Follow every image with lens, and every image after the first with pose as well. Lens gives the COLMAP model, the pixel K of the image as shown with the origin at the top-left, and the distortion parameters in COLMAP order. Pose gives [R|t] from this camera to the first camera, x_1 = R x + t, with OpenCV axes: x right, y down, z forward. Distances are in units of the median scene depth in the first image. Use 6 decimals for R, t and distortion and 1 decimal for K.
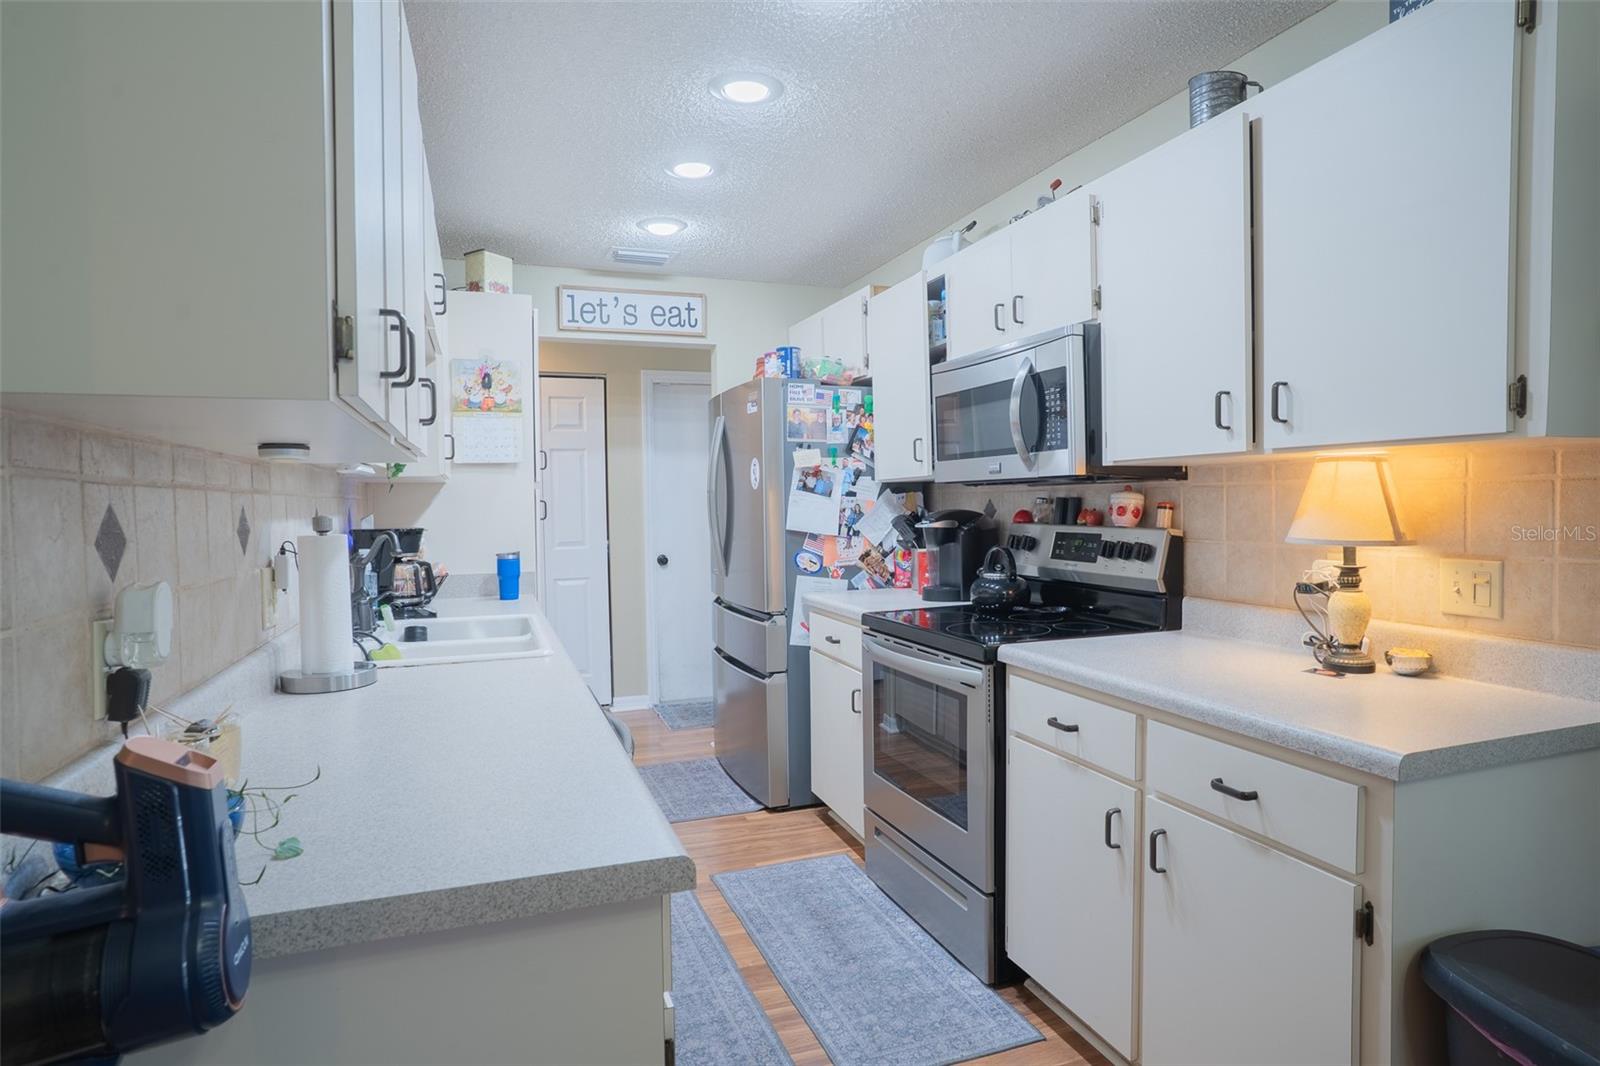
lens RADIAL K [[884.5, 0, 800.0], [0, 884.5, 533.0], [0, 0, 1]] dist [-0.040000, 0.000024]
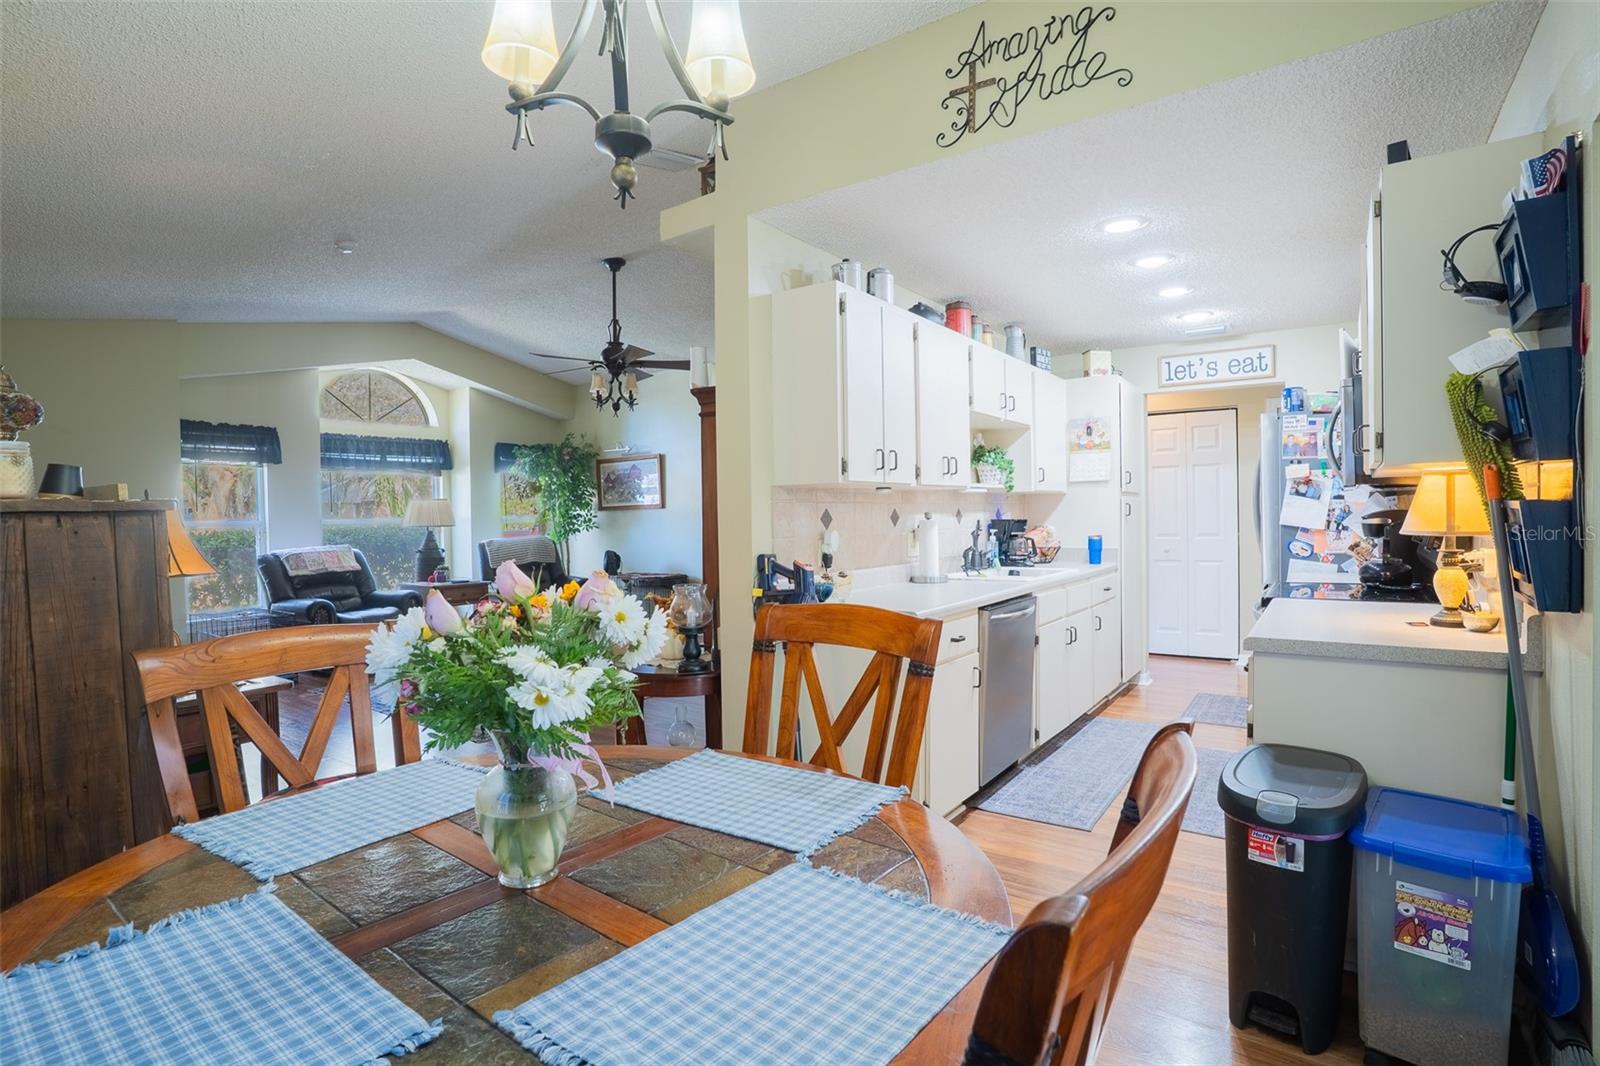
lens RADIAL K [[801.0, 0, 800.0], [0, 801.0, 533.0], [0, 0, 1]] dist [-0.076727, 0.047345]
pose [[0.577080, 0.023078, -0.816362, 0.531224], [-0.019878, 0.999701, 0.014210, 0.007034], [0.816446, 0.008027, 0.577366, -0.287496]]
